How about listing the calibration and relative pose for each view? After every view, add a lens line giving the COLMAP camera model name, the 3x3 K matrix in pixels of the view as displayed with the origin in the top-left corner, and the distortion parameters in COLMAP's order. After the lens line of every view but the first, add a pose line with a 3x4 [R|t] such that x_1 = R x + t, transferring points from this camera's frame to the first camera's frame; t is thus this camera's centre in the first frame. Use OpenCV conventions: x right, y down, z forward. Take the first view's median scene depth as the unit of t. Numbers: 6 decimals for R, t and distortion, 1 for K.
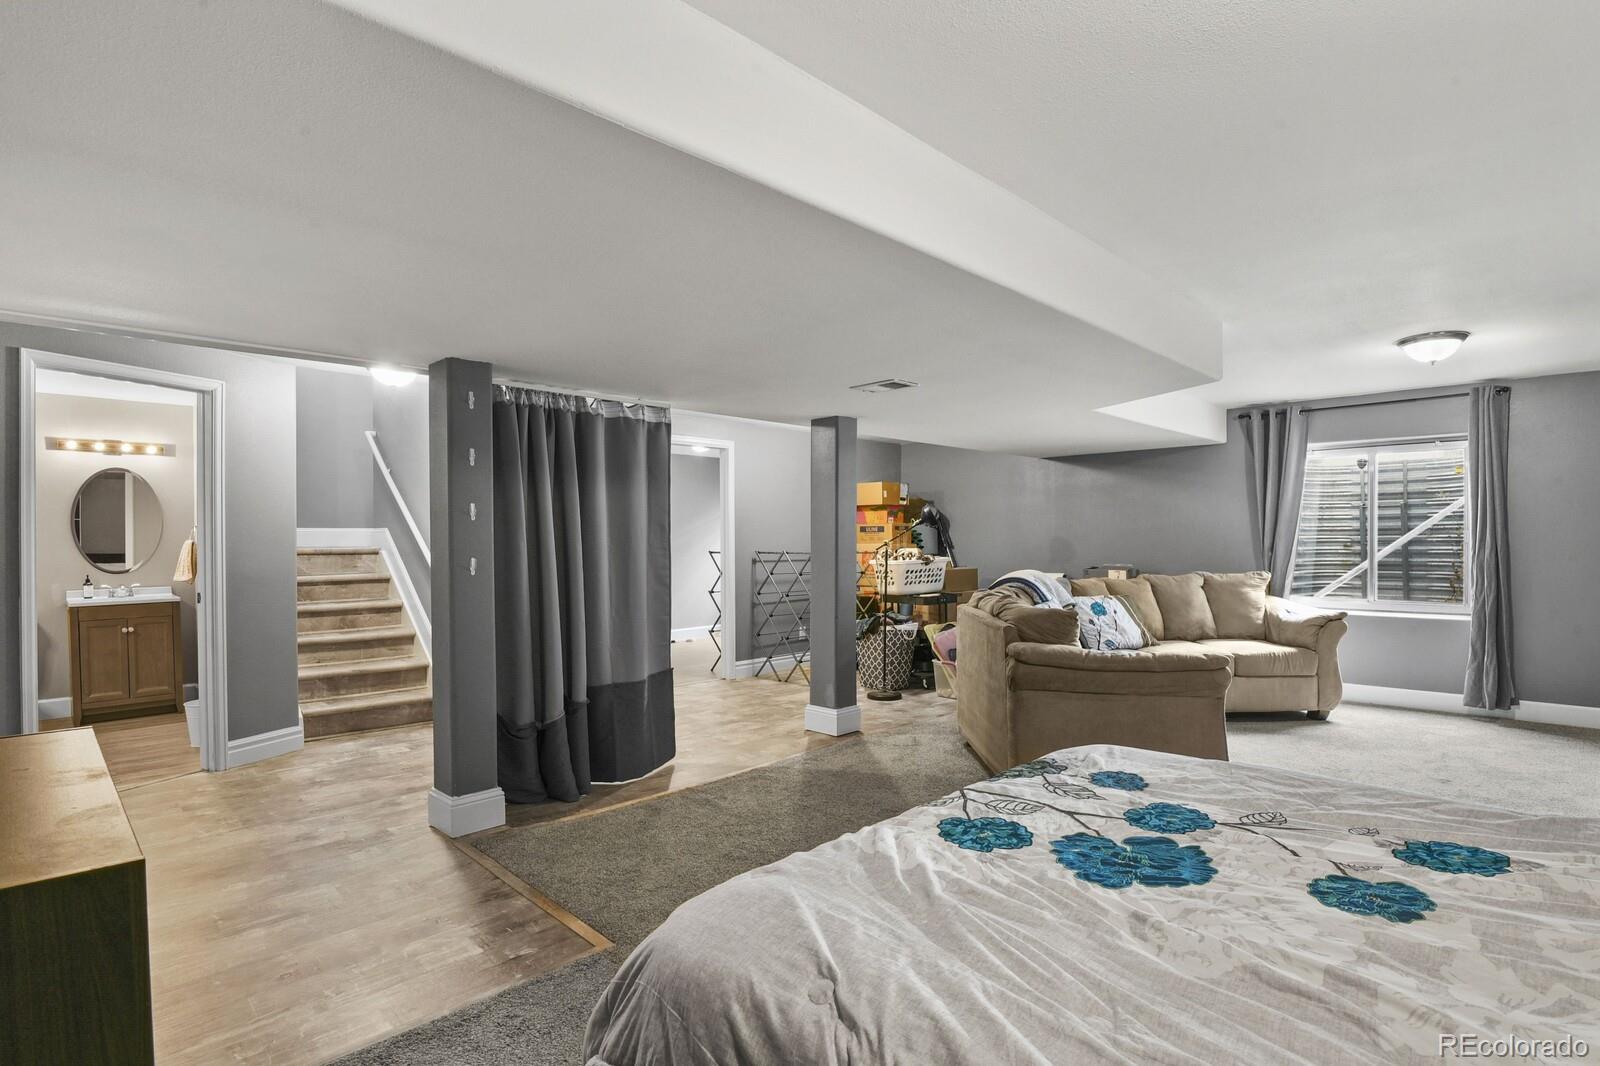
lens RADIAL K [[789.3, 0, 804.2], [0, 789.3, 525.0], [0, 0, 1]] dist [-0.022632, -0.005969]
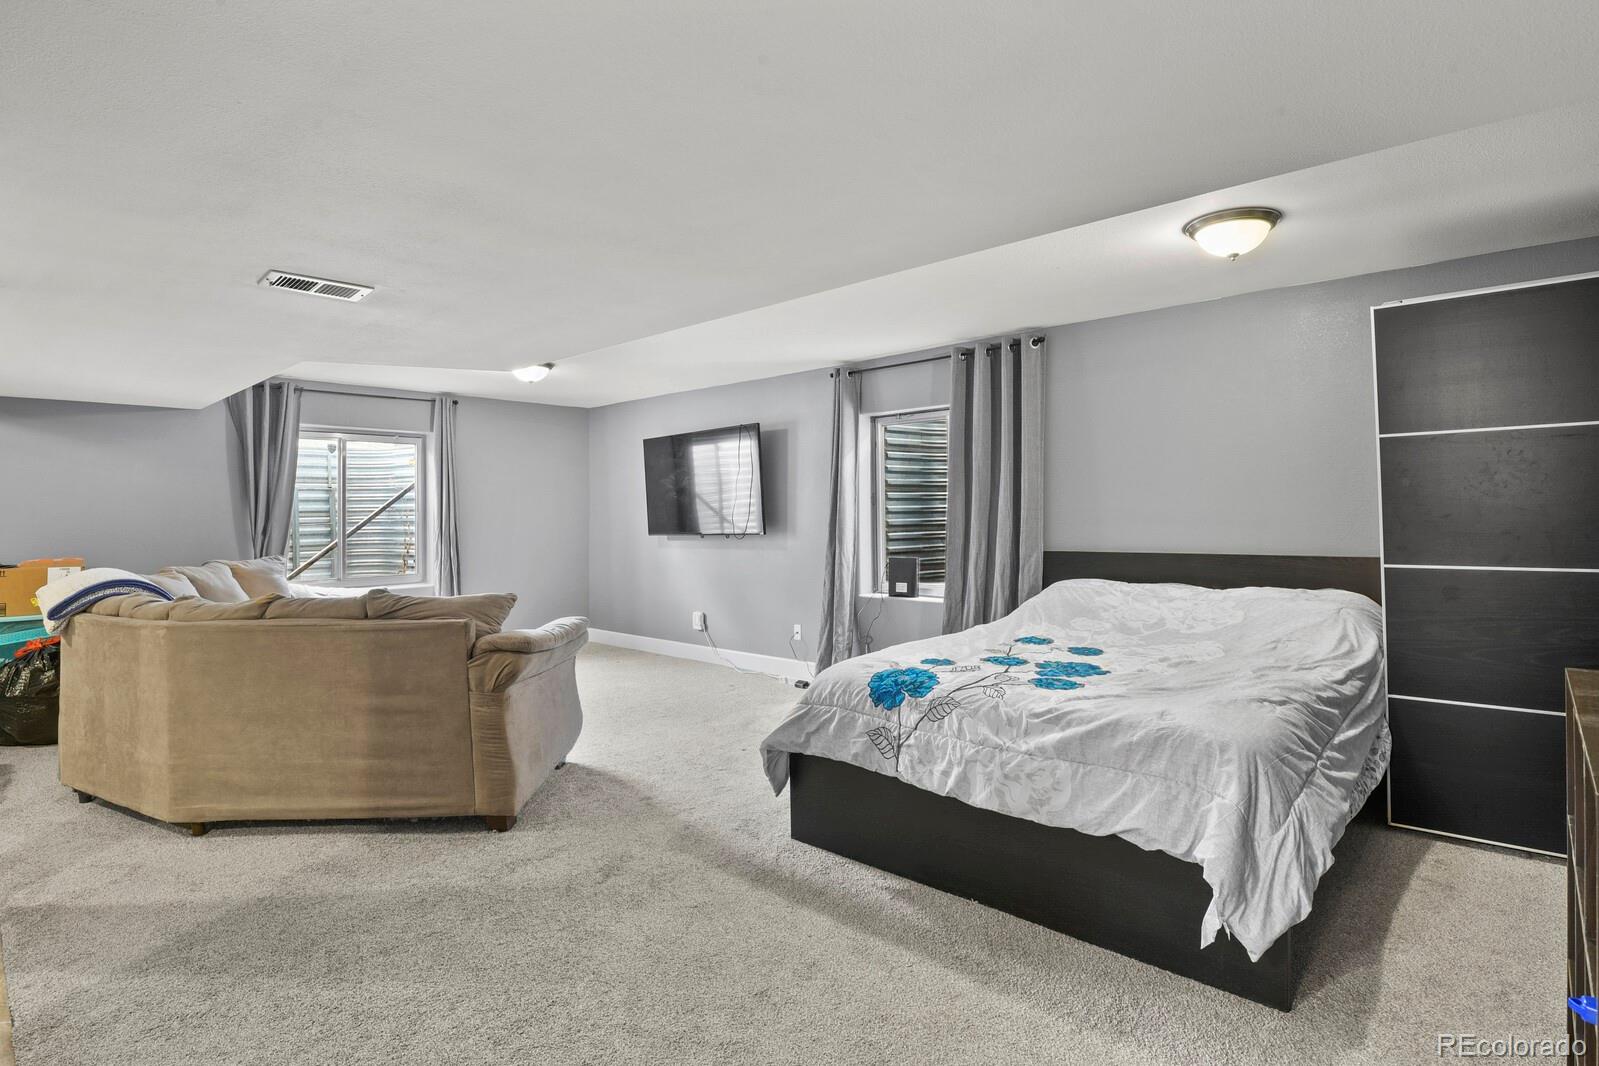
lens RADIAL K [[788.8, 0, 803.7], [0, 788.8, 525.0], [0, 0, 1]] dist [-0.022632, -0.005969]
pose [[-0.040250, -0.014863, 0.999079, -0.447643], [-0.002552, 0.999888, 0.014772, 0.008514], [-0.999186, -0.001955, -0.040284, 0.504804]]
